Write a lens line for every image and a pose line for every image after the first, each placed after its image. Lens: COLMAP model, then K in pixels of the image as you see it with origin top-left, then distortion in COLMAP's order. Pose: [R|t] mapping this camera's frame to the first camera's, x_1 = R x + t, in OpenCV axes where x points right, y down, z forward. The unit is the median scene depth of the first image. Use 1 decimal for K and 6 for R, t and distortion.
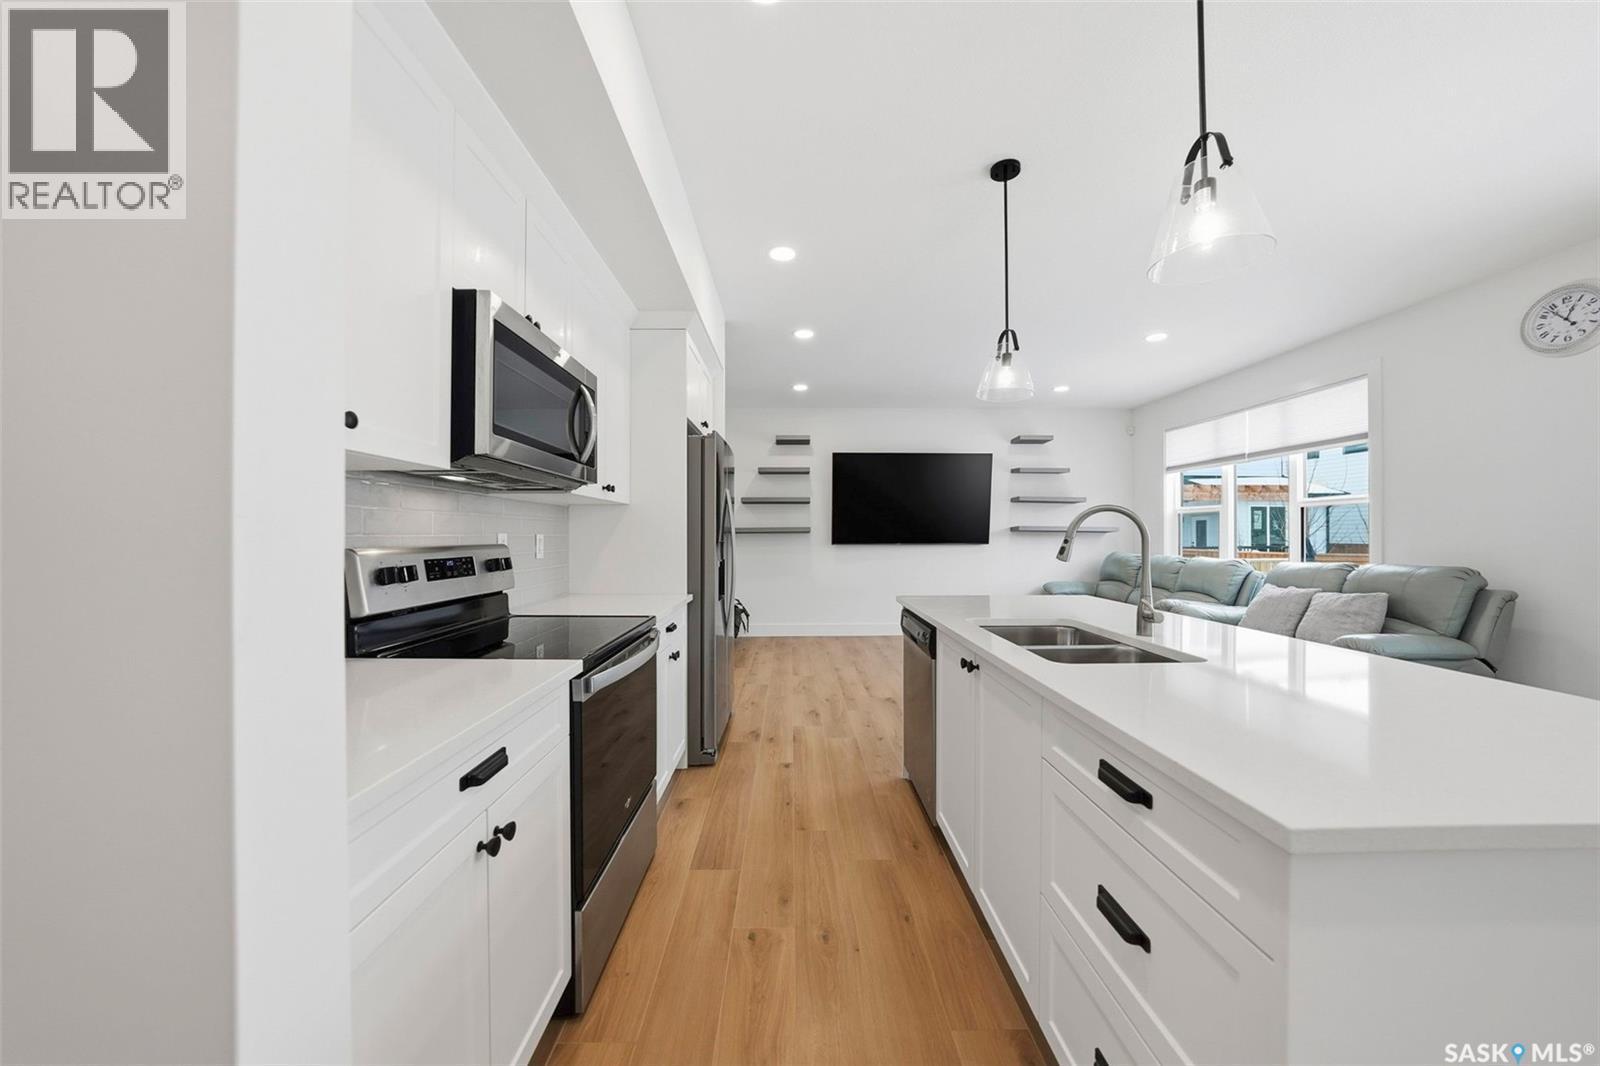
lens RADIAL K [[556.9, 0, 798.9], [0, 556.9, 528.2], [0, 0, 1]] dist [-0.017851, 0.000005]
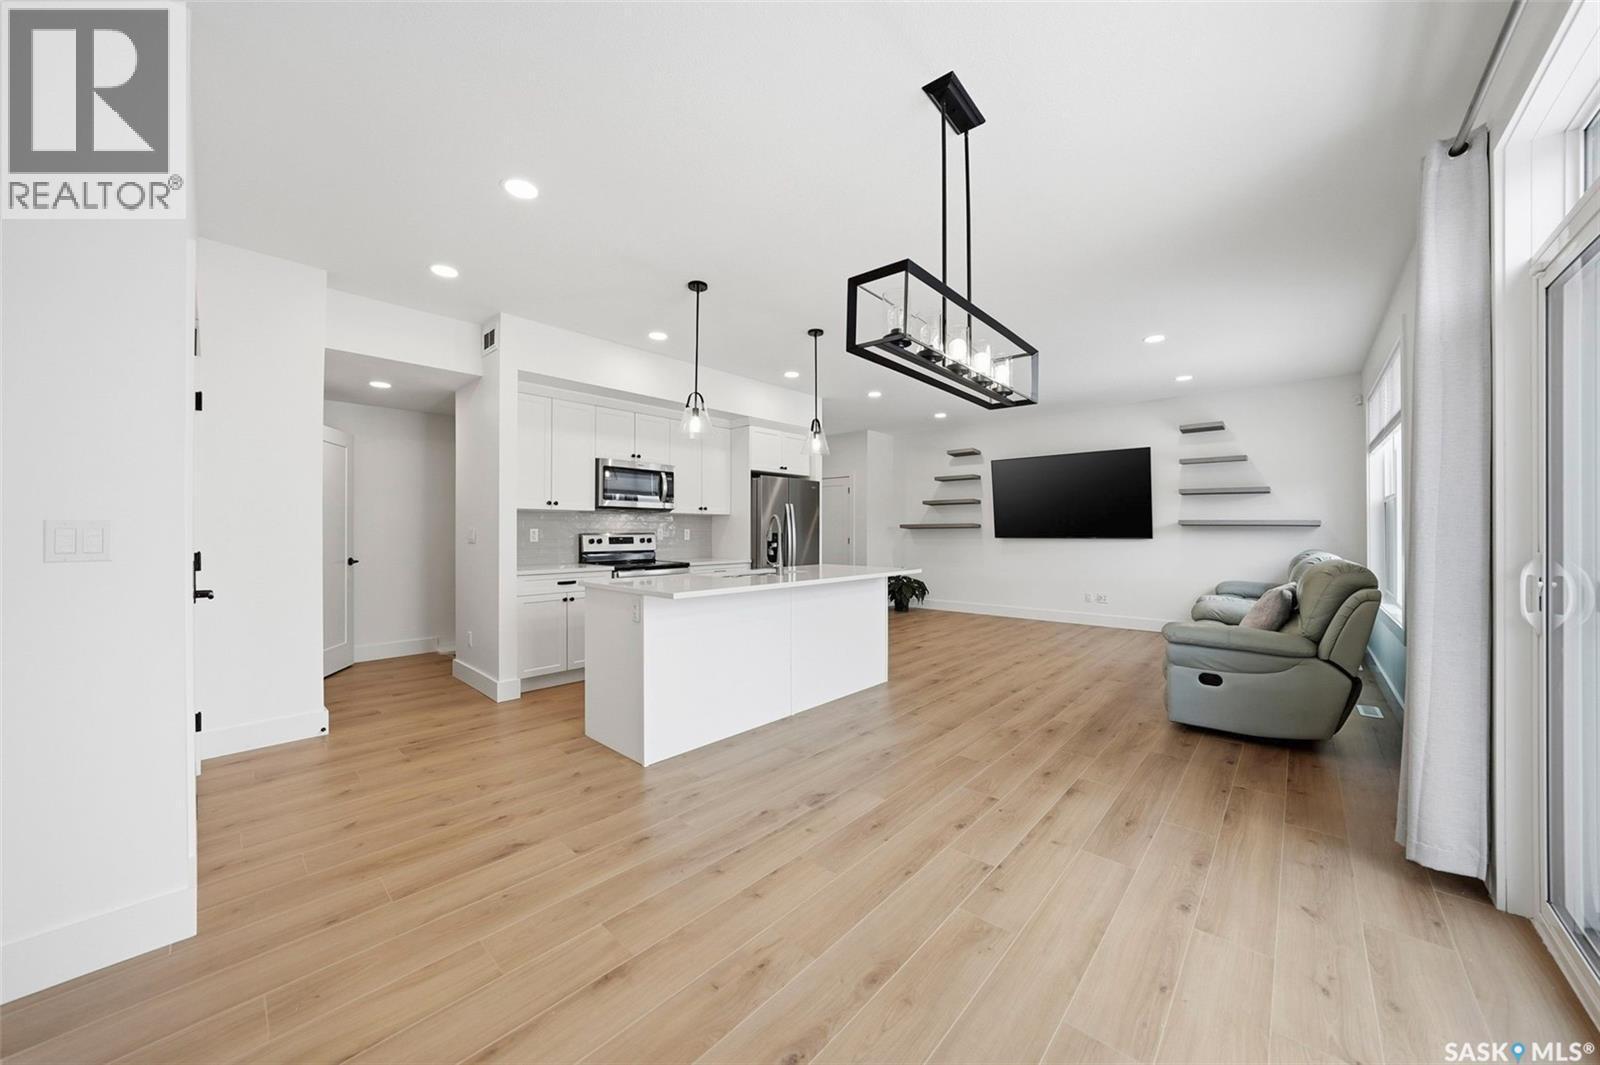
lens RADIAL K [[559.1, 0, 800.0], [0, 559.1, 532.5], [0, 0, 1]] dist [-0.016004, 0.000340]
pose [[0.723864, 0.003002, -0.689936, 0.744707], [0.007554, 0.999896, 0.012277, -0.000196], [0.689901, -0.014099, 0.723766, -0.178574]]
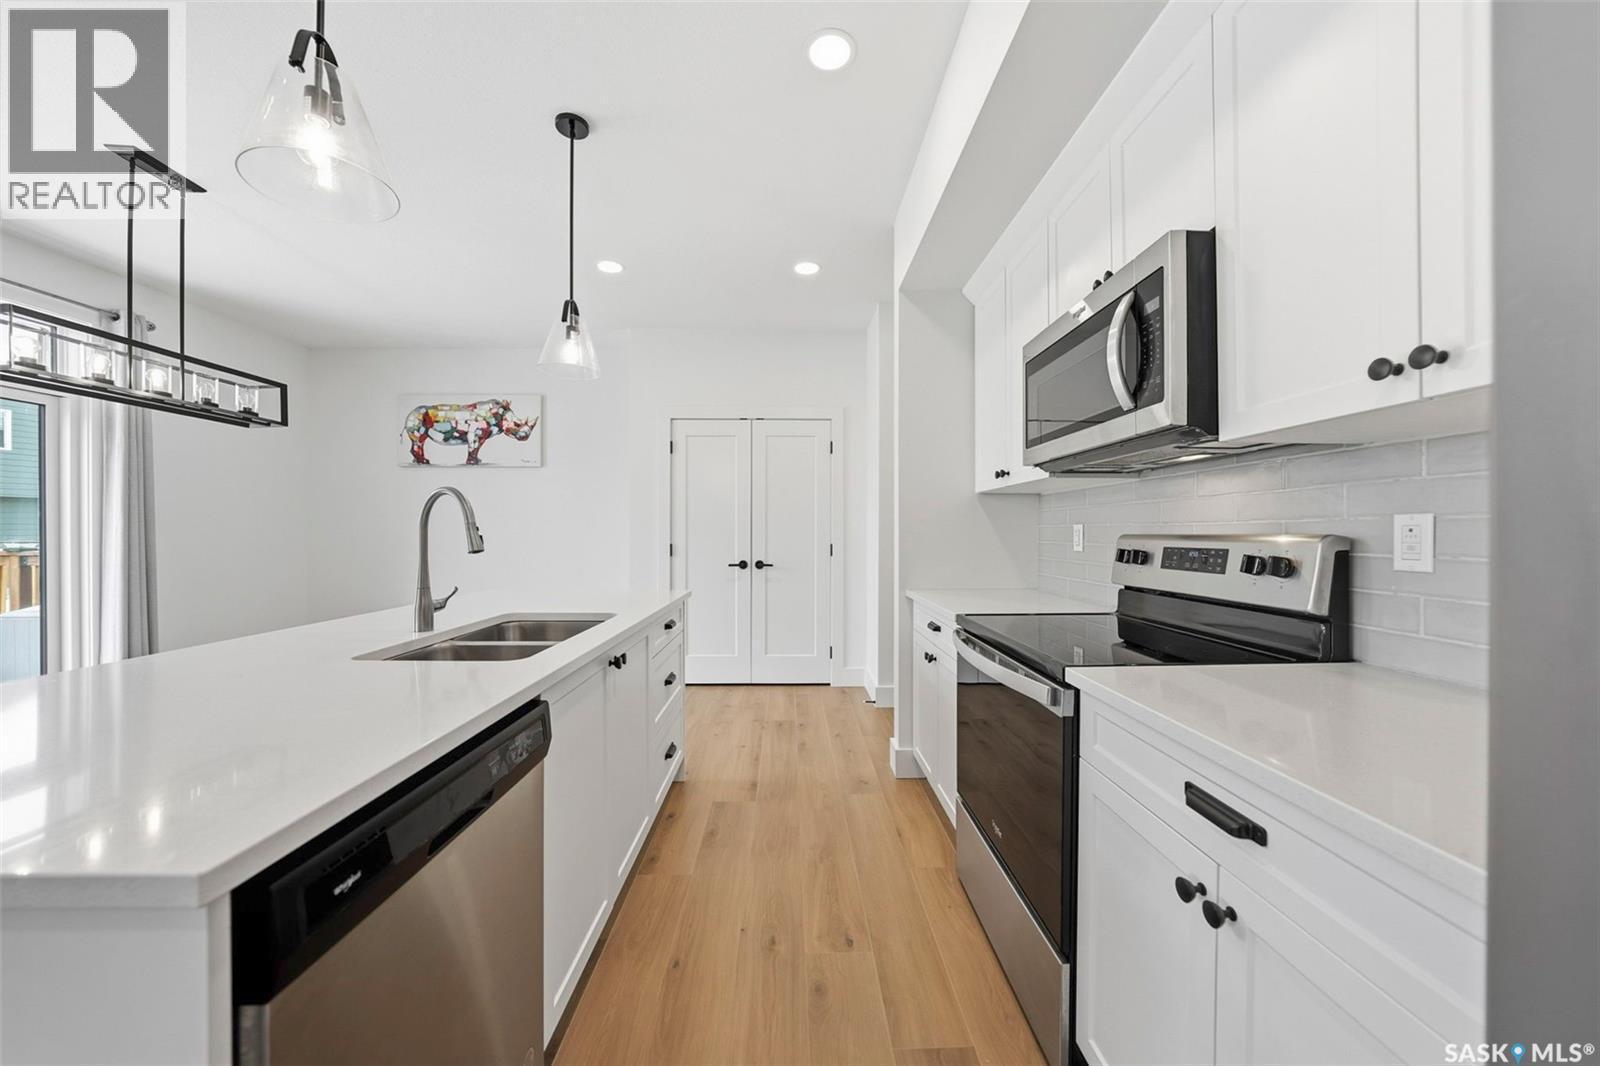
lens RADIAL K [[556.9, 0, 798.9], [0, 556.9, 528.2], [0, 0, 1]] dist [-0.017851, 0.000005]
pose [[-0.999993, 0.000584, -0.003651, 0.001839], [0.000659, 0.999785, -0.020728, 0.013957], [0.003638, -0.020731, -0.999778, 0.650376]]
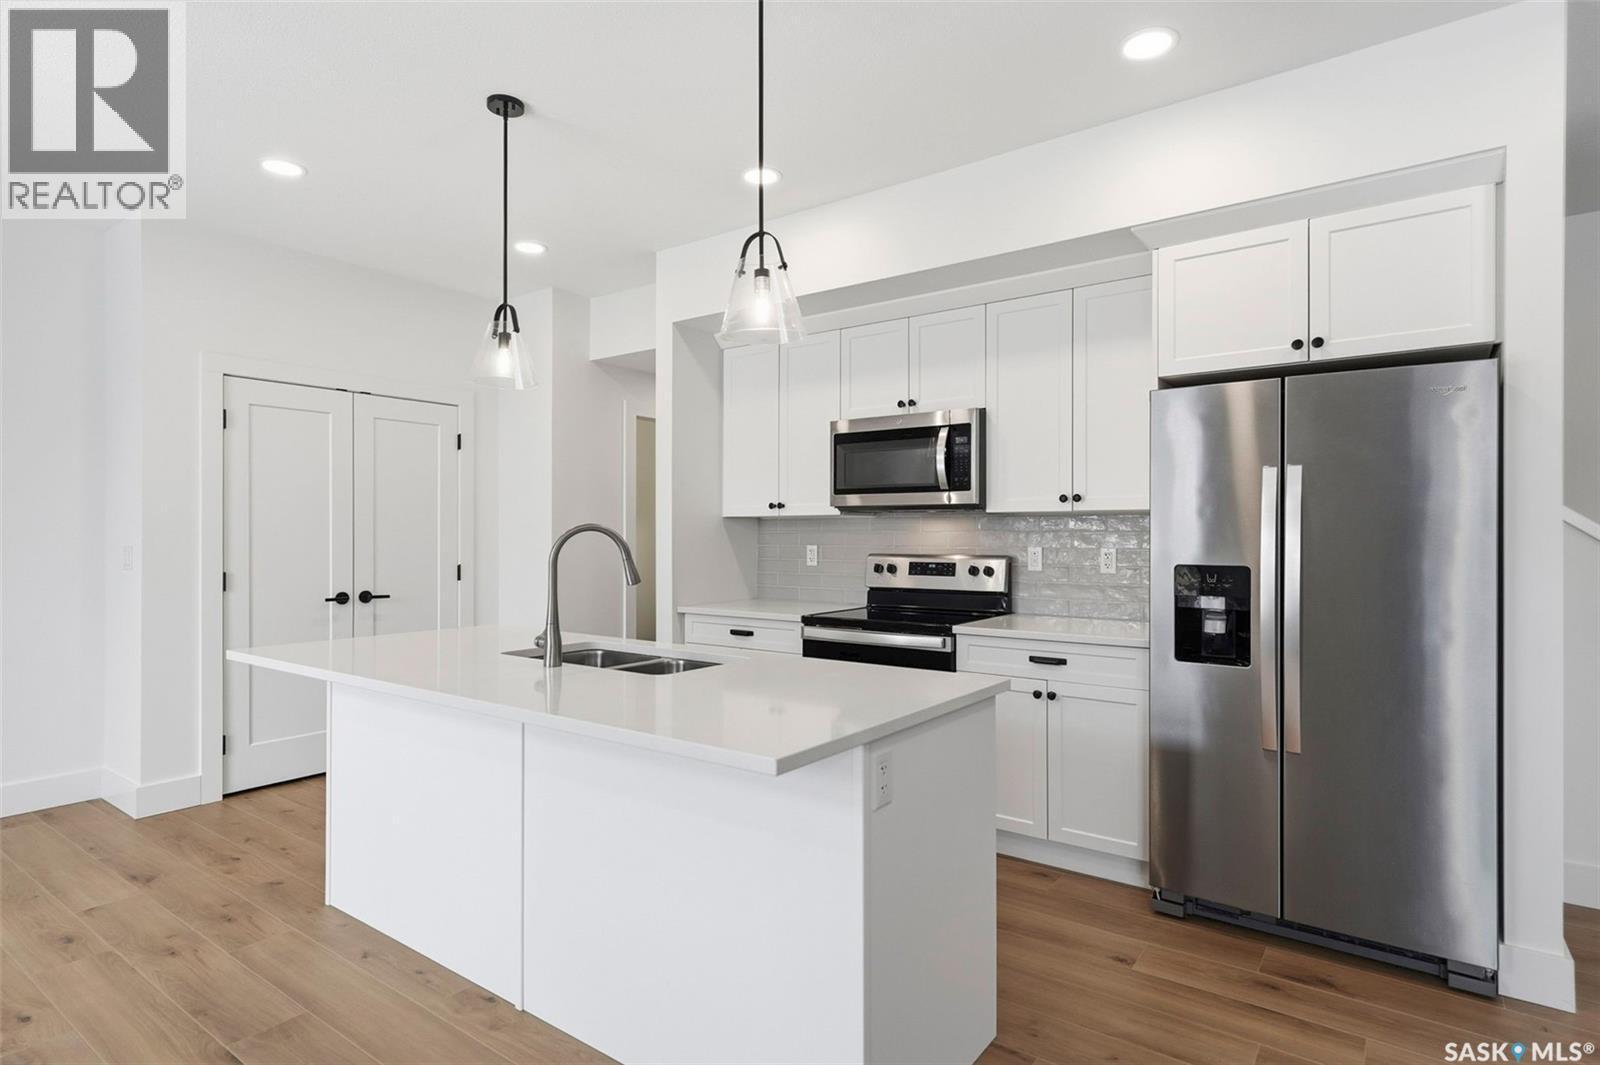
lens RADIAL K [[845.5, 0, 797.1], [0, 845.5, 538.3], [0, 0, 1]] dist [0.009503, 0.001439]
pose [[-0.608931, 0.007189, -0.793190, 0.507795], [0.012466, 0.999922, -0.000508, -0.005785], [0.793125, -0.010197, -0.608973, 0.739009]]
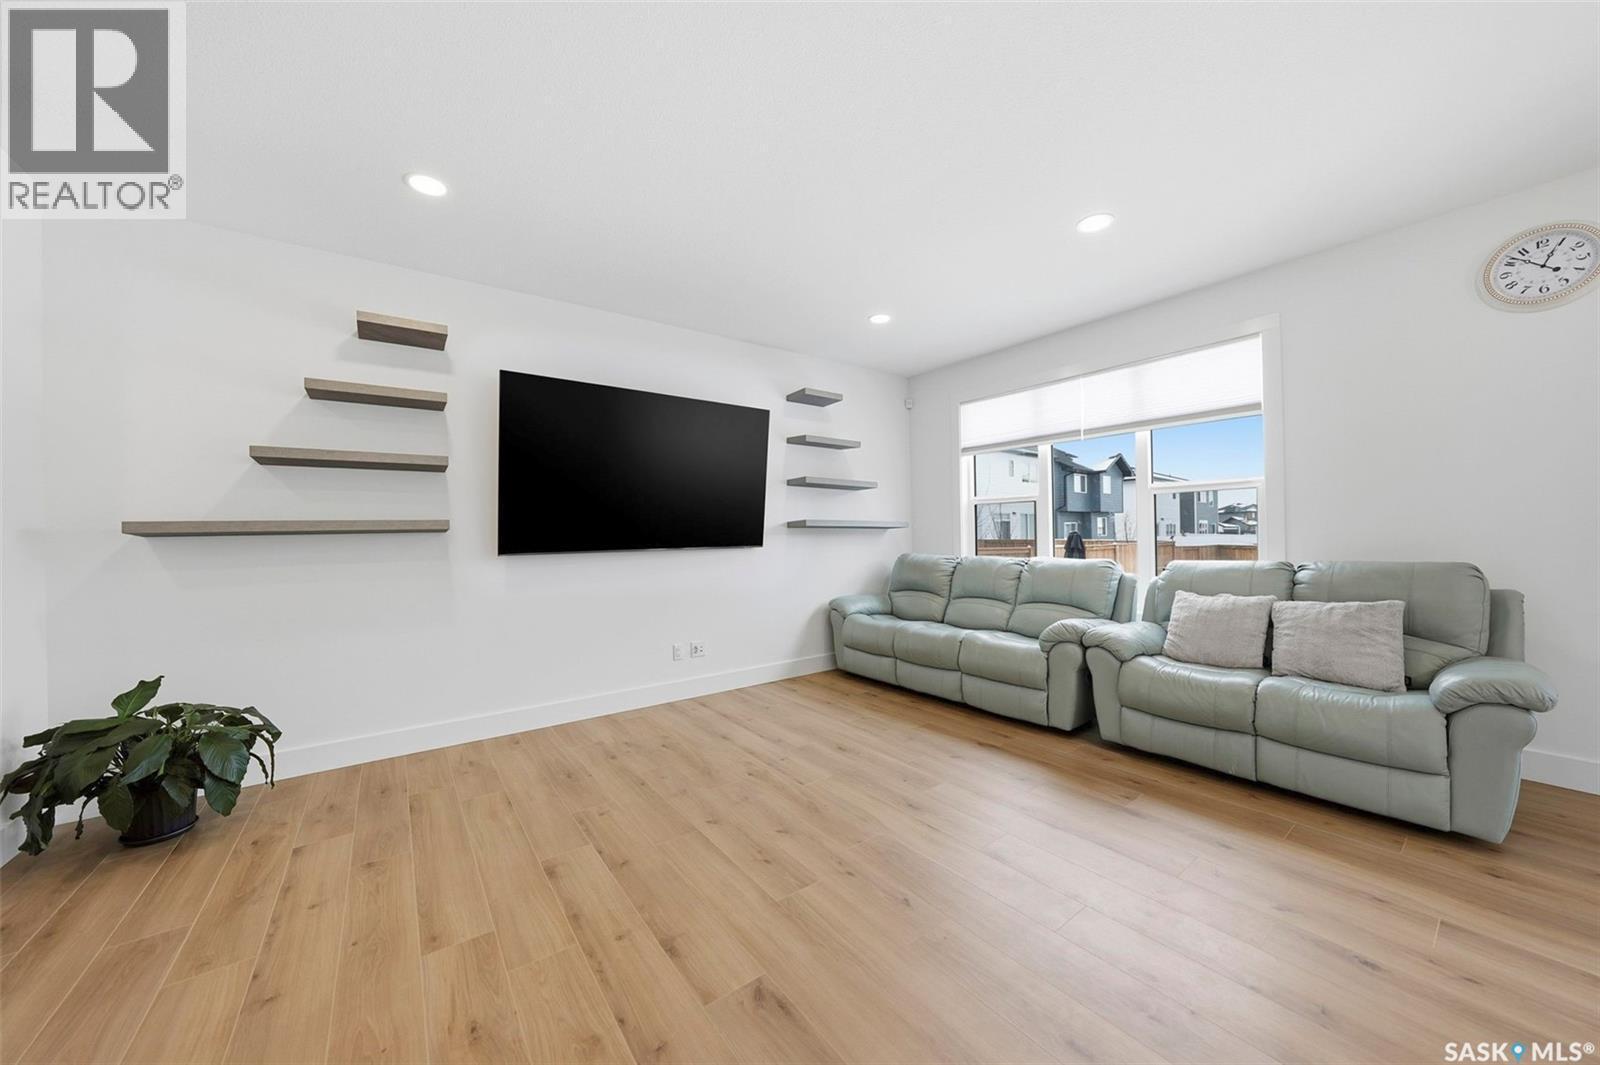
lens RADIAL K [[559.1, 0, 800.0], [0, 559.1, 532.5], [0, 0, 1]] dist [-0.016004, 0.000340]
pose [[0.813103, -0.008547, 0.582057, -0.015616], [0.007175, 0.999963, 0.004661, 0.010993], [-0.582076, 0.000386, 0.813135, 0.569017]]
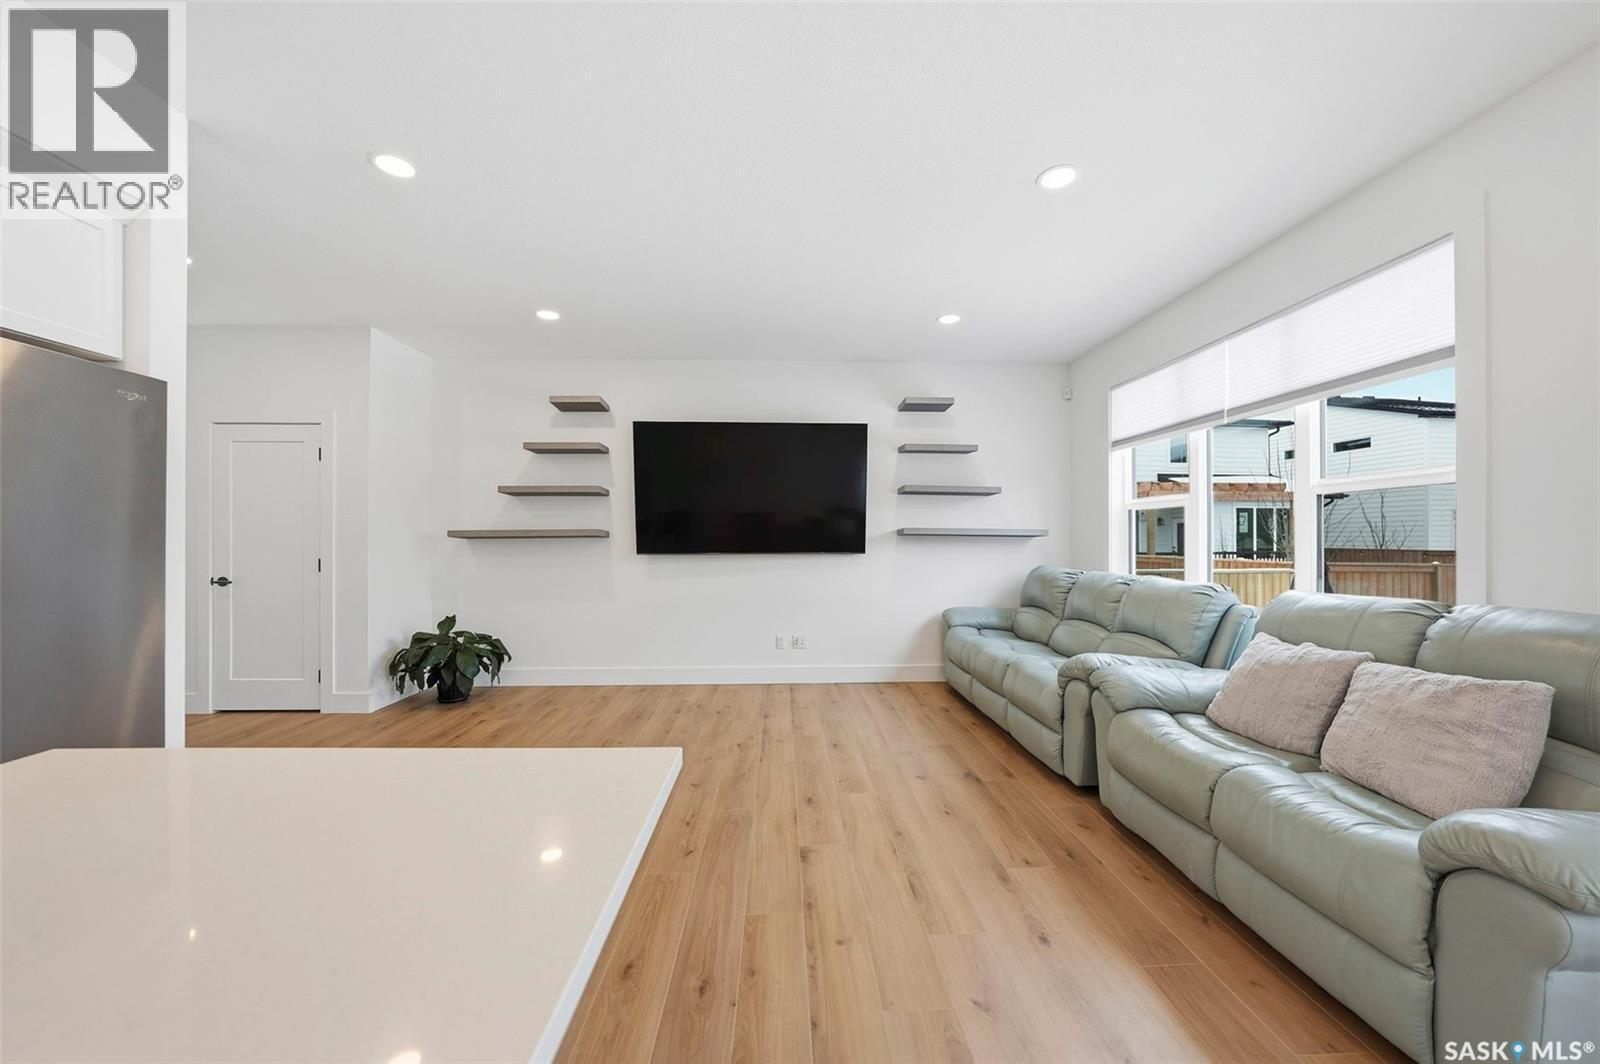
lens RADIAL K [[559.1, 0, 800.0], [0, 559.1, 532.0], [0, 0, 1]] dist [-0.016004, 0.000340]
pose [[0.999802, 0.000173, 0.019883, 0.322076], [-0.000191, 1.000000, 0.000882, 0.000789], [-0.019882, -0.000885, 0.999802, 0.386852]]
